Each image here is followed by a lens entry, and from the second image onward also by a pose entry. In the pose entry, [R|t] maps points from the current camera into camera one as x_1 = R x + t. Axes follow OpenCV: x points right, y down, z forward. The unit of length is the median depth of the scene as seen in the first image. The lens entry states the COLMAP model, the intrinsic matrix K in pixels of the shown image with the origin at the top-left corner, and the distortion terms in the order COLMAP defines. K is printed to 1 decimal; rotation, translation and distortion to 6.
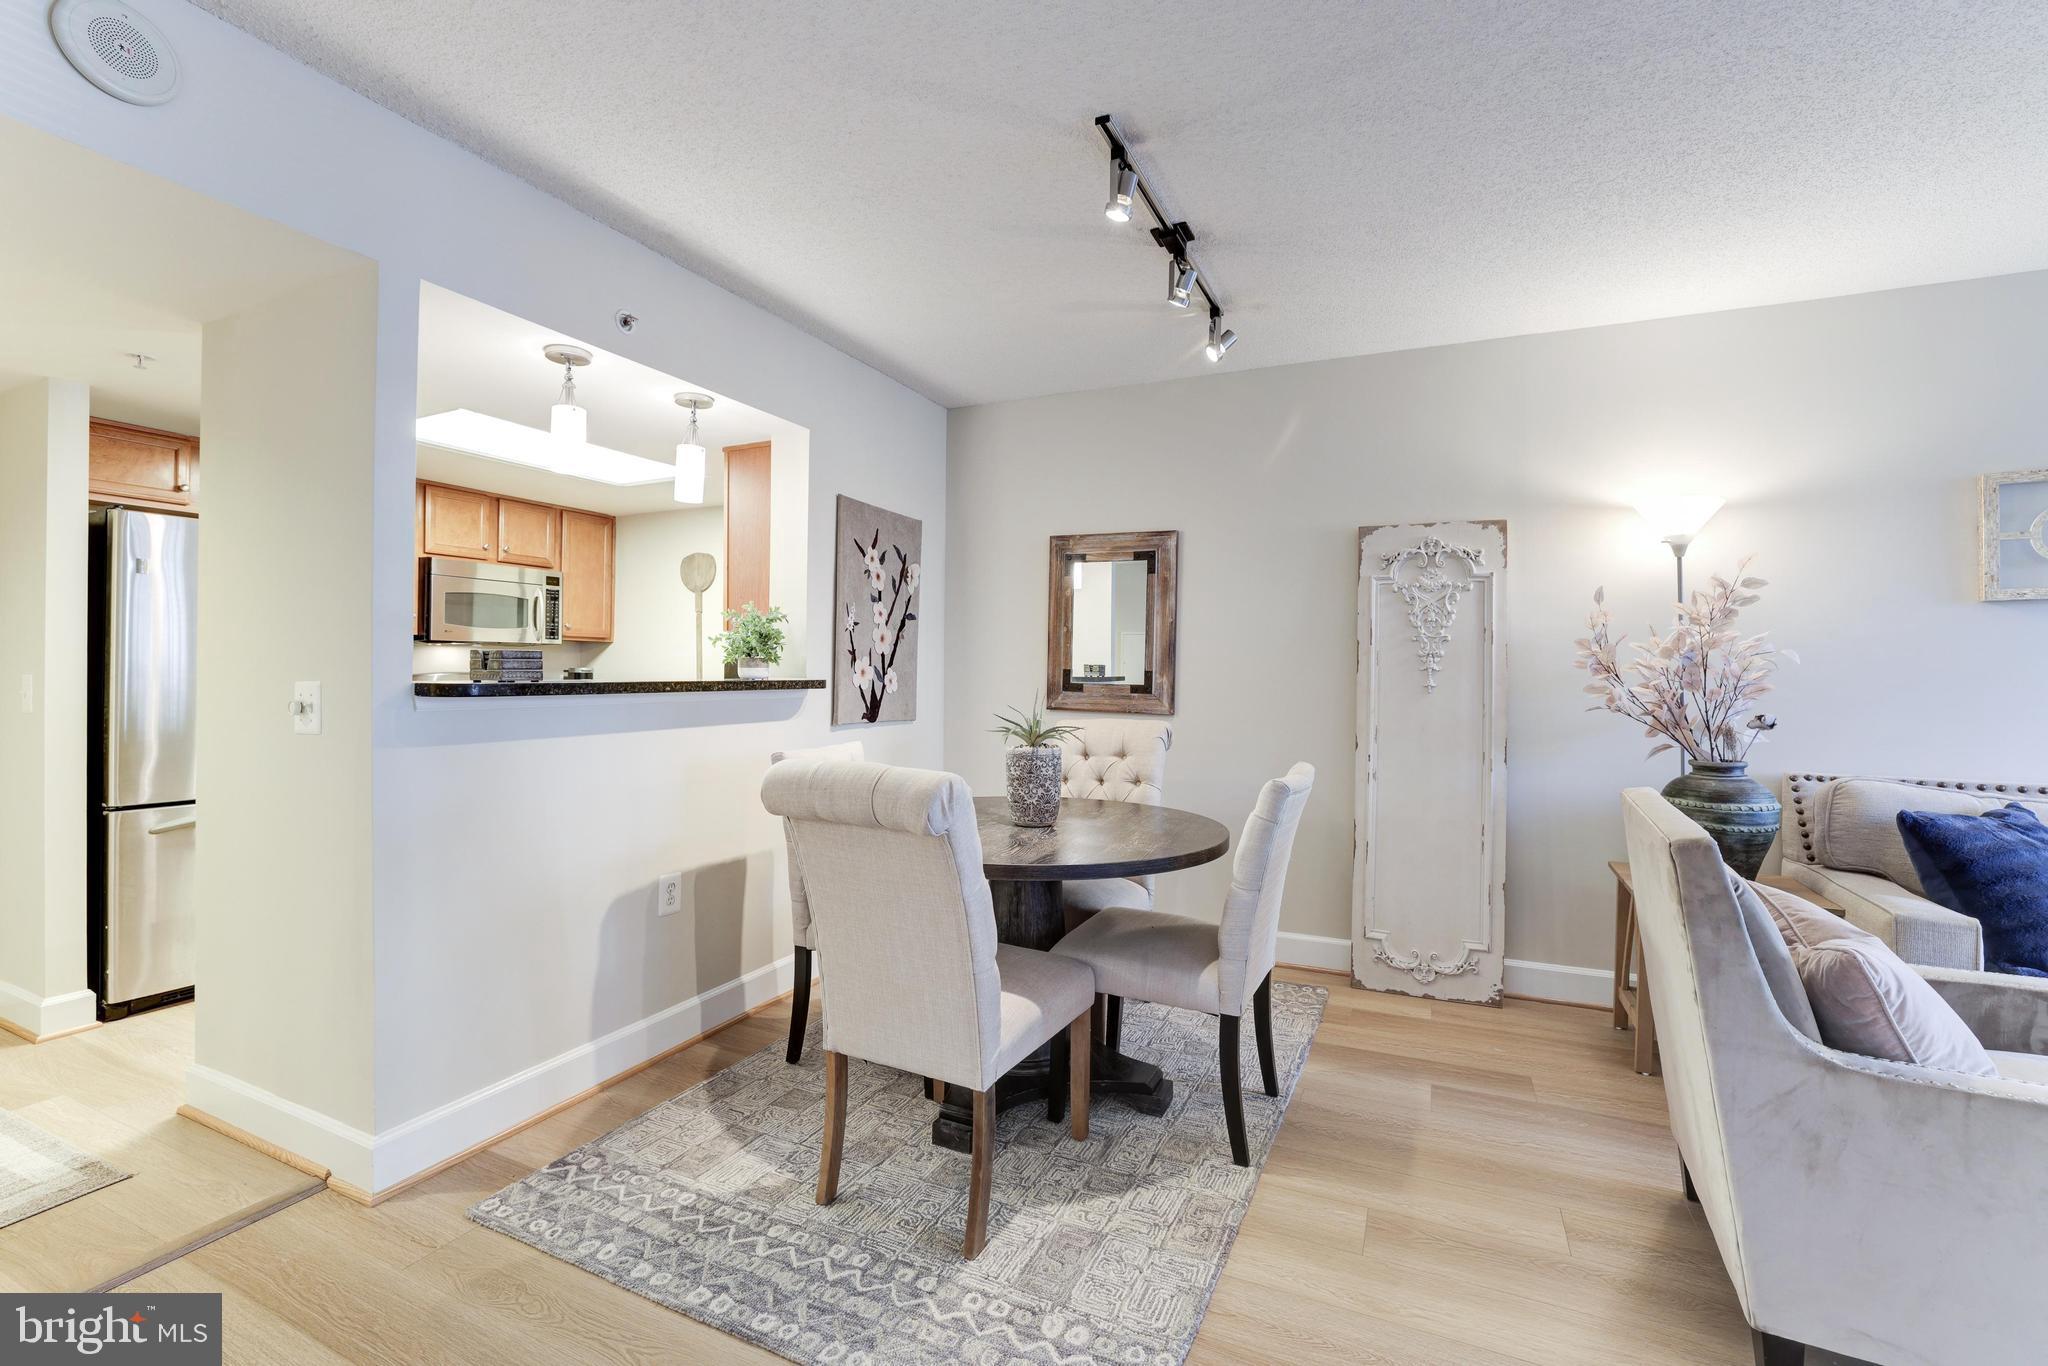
lens RADIAL K [[889.8, 0, 1022.5], [0, 889.8, 673.3], [0, 0, 1]] dist [-0.048867, 0.016366]
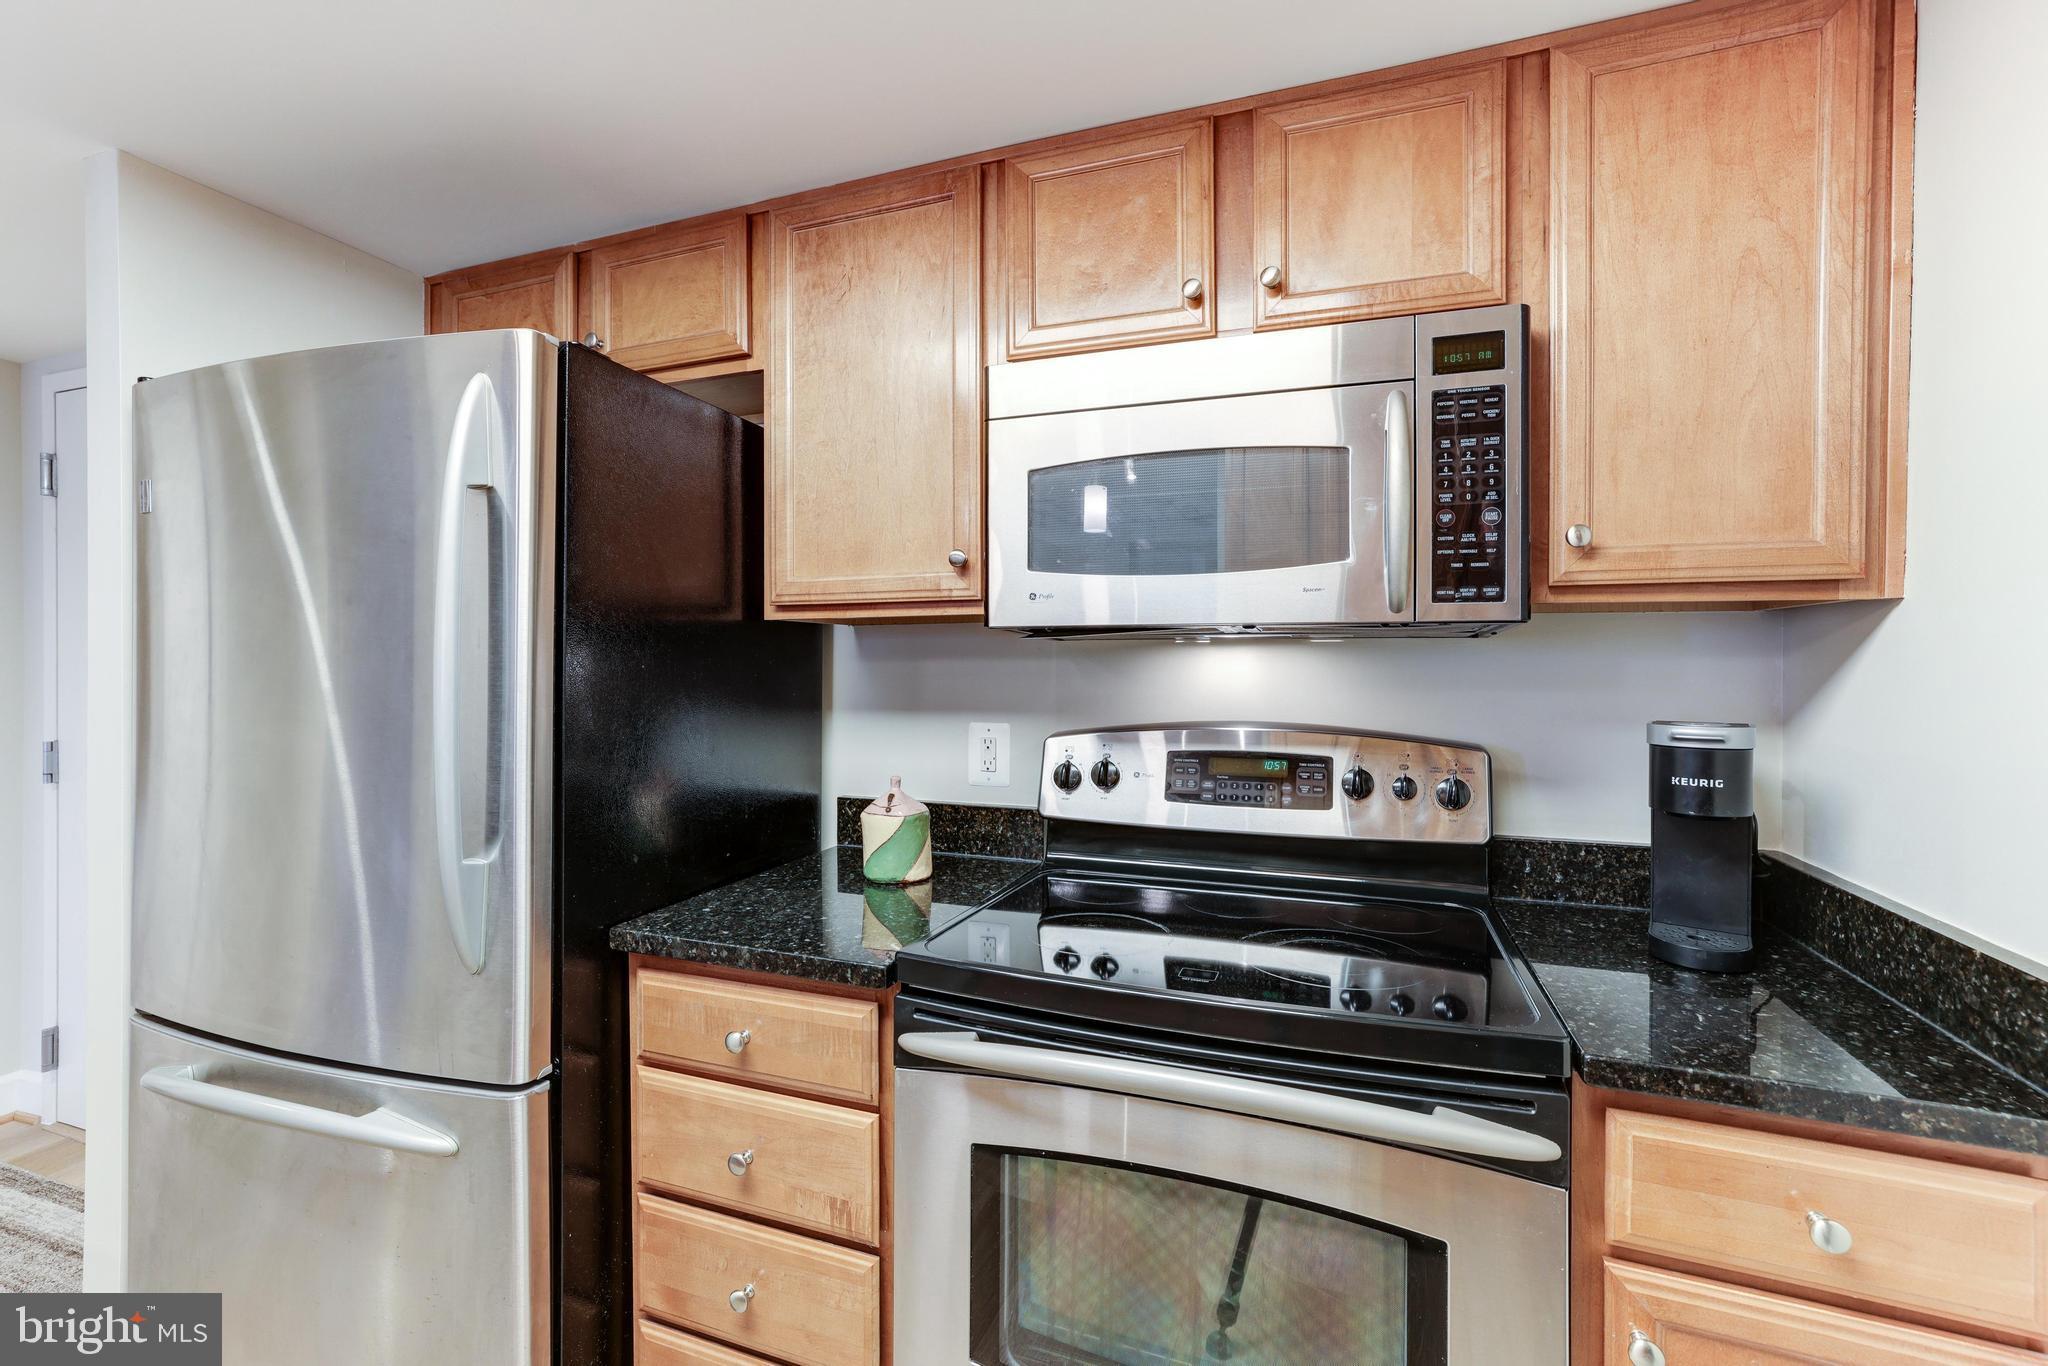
lens RADIAL K [[879.8, 0, 1026.4], [0, 879.8, 670.6], [0, 0, 1]] dist [-0.042396, 0.013595]
pose [[0.083223, 0.002480, -0.996528, -0.397570], [-0.008927, 0.999959, 0.001743, -0.025395], [0.996491, 0.008751, 0.083241, 1.090902]]
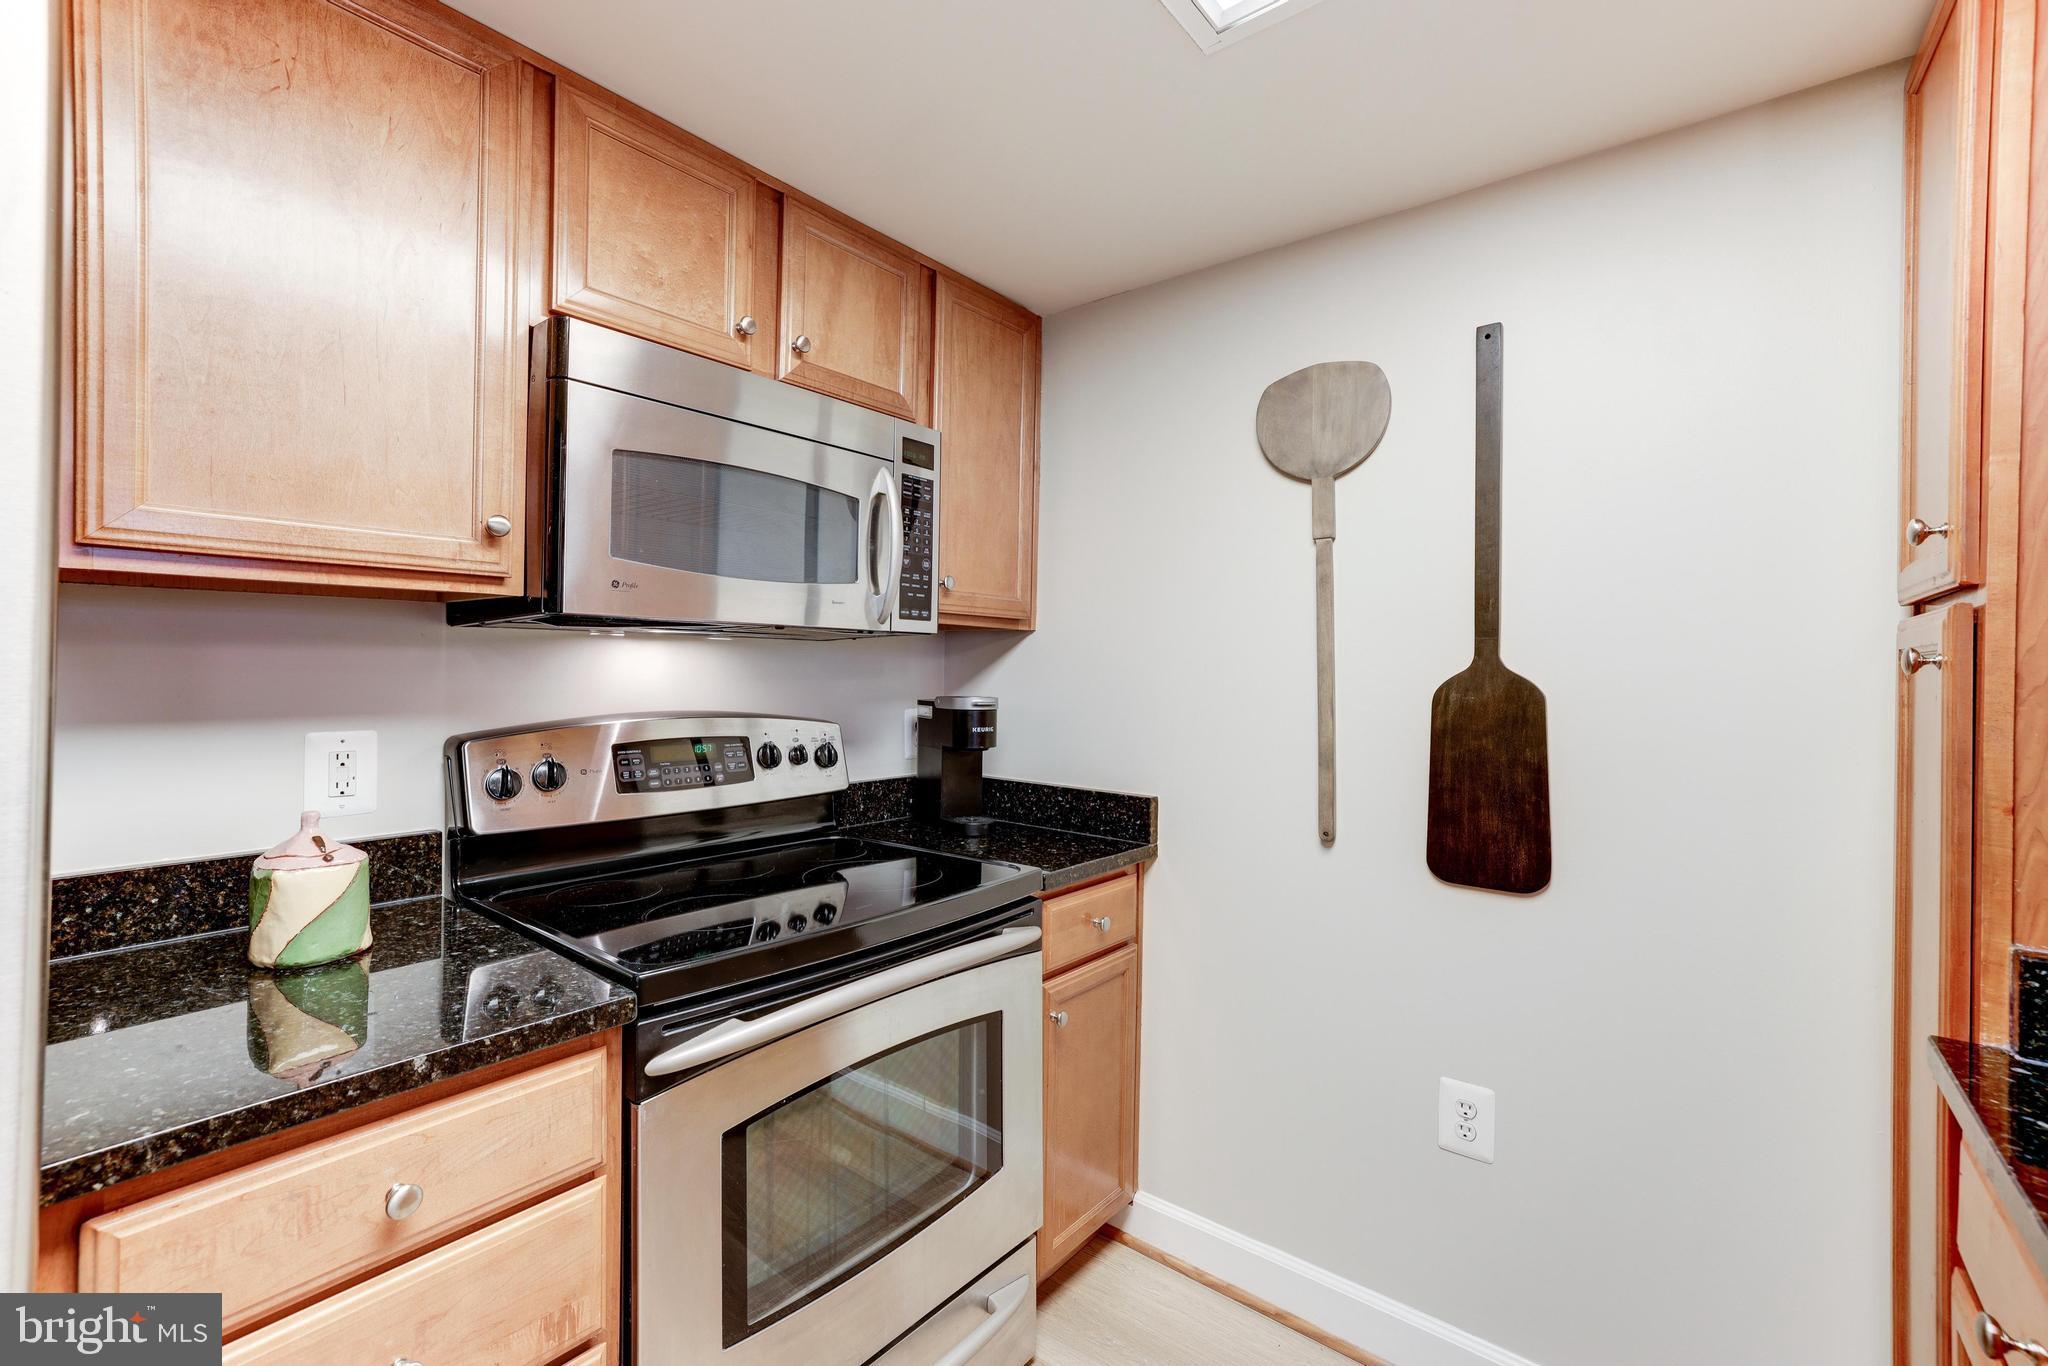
lens RADIAL K [[874.4, 0, 1026.7], [0, 874.4, 669.7], [0, 0, 1]] dist [-0.031809, 0.016715]
pose [[0.970423, 0.008158, -0.241272, -0.515213], [-0.010071, 0.999927, -0.006700, -0.021663], [0.241200, 0.008931, 0.970434, 0.850322]]
